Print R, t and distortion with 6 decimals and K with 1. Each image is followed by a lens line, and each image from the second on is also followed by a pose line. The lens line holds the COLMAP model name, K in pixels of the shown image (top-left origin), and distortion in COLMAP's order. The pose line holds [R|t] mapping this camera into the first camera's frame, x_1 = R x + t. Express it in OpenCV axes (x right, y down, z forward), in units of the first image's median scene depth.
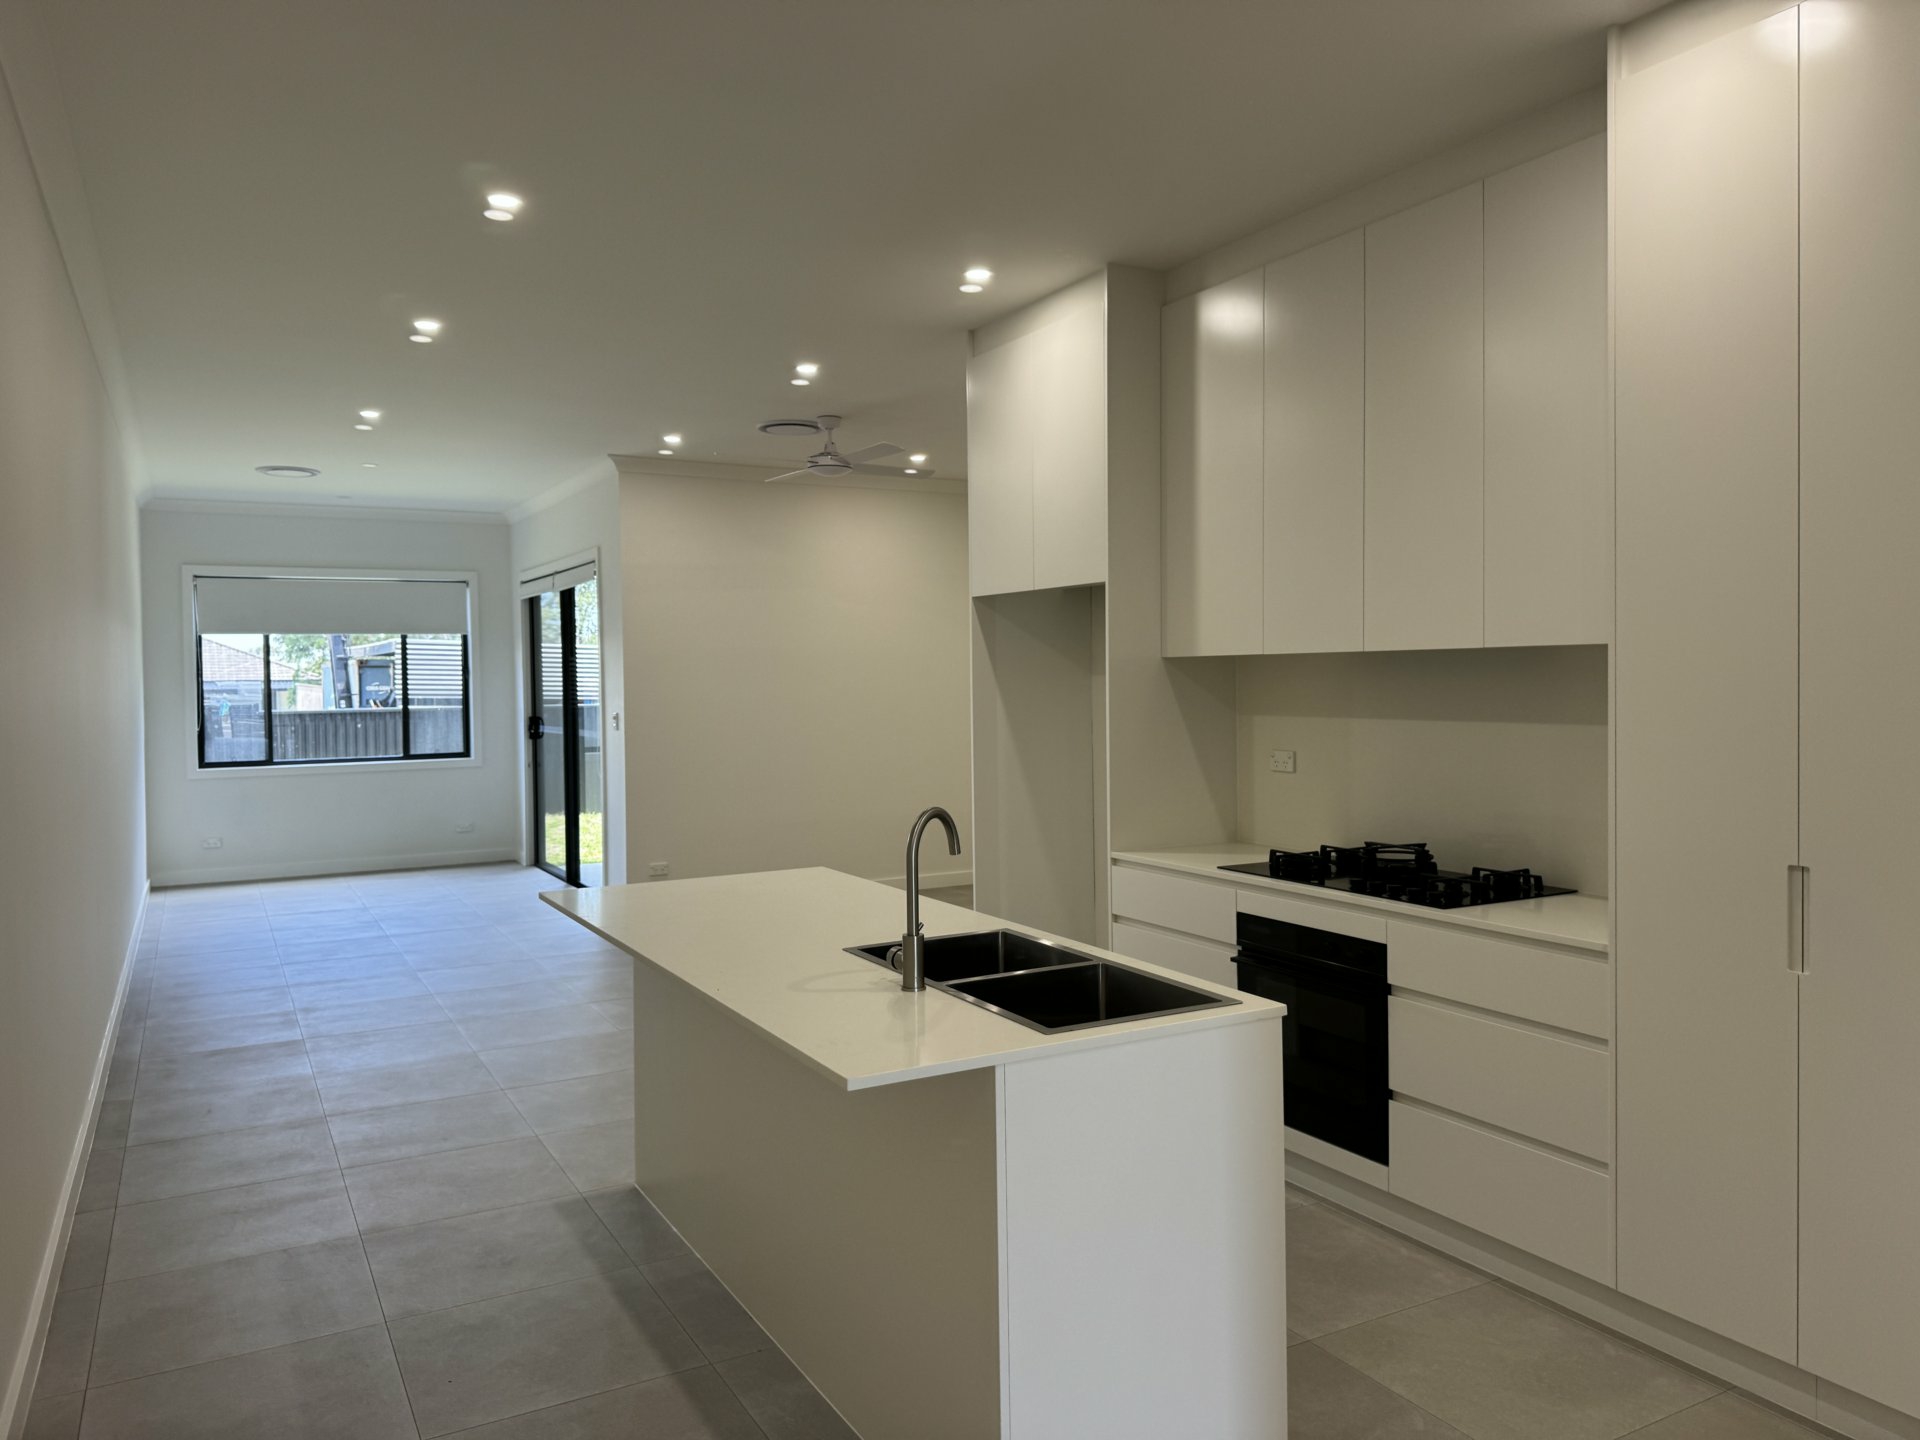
lens RADIAL K [[1346.2, 0, 960.0], [0, 1346.2, 720.0], [0, 0, 1]] dist [-0.000884, -0.002366]
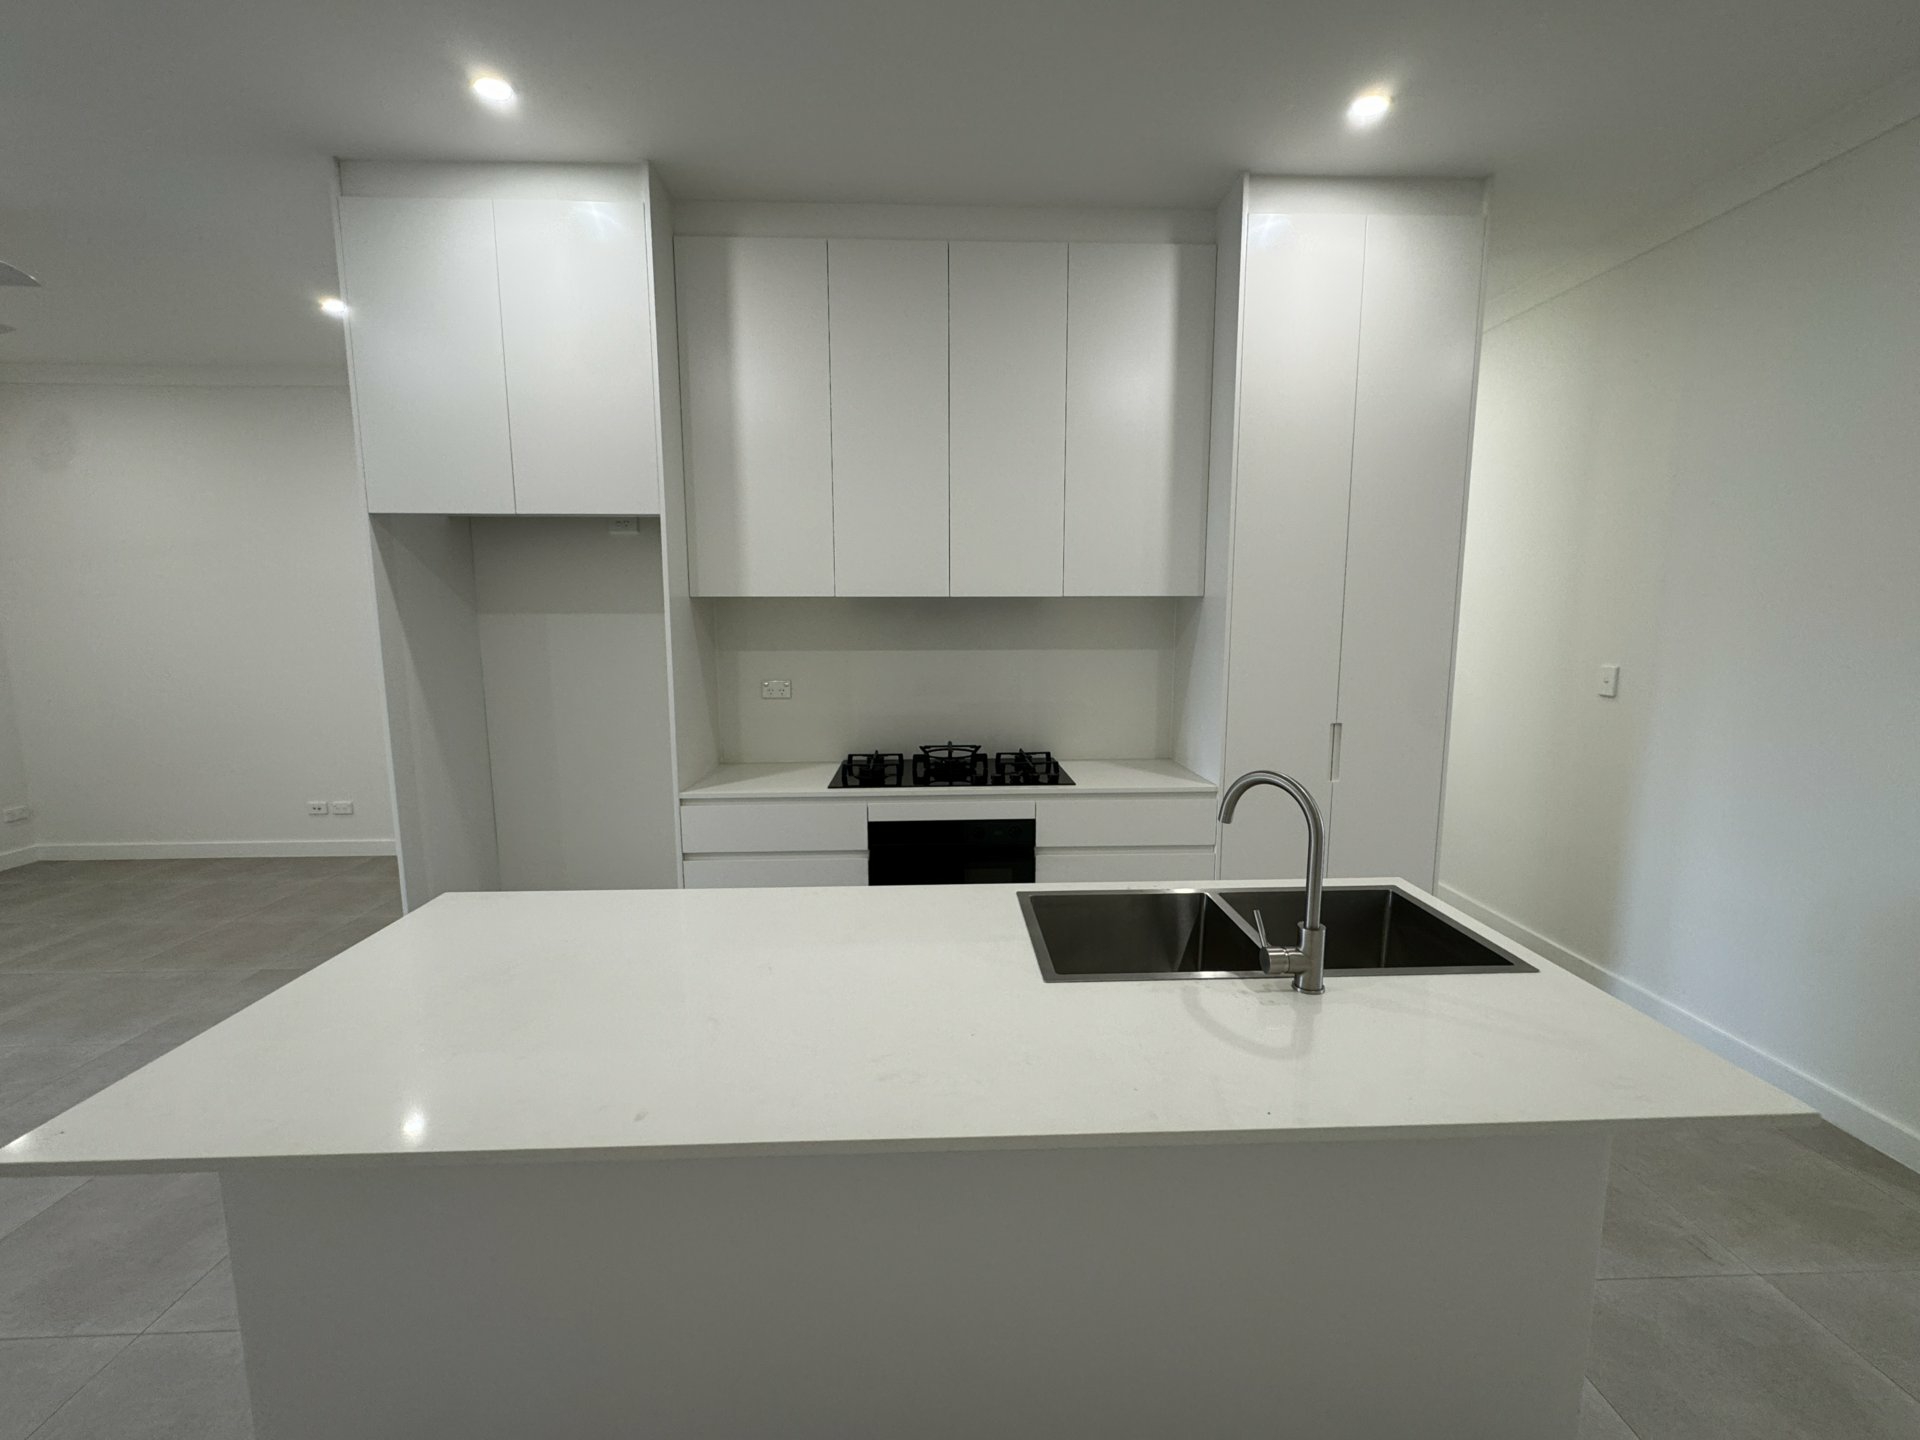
lens RADIAL K [[792.4, 0, 960.0], [0, 792.4, 720.0], [0, 0, 1]] dist [-0.002111, -0.000333]
pose [[0.446854, -0.106814, 0.888207, -0.334195], [0.025906, 0.993975, 0.106500, -0.013399], [-0.894232, -0.024580, 0.446929, 0.597325]]
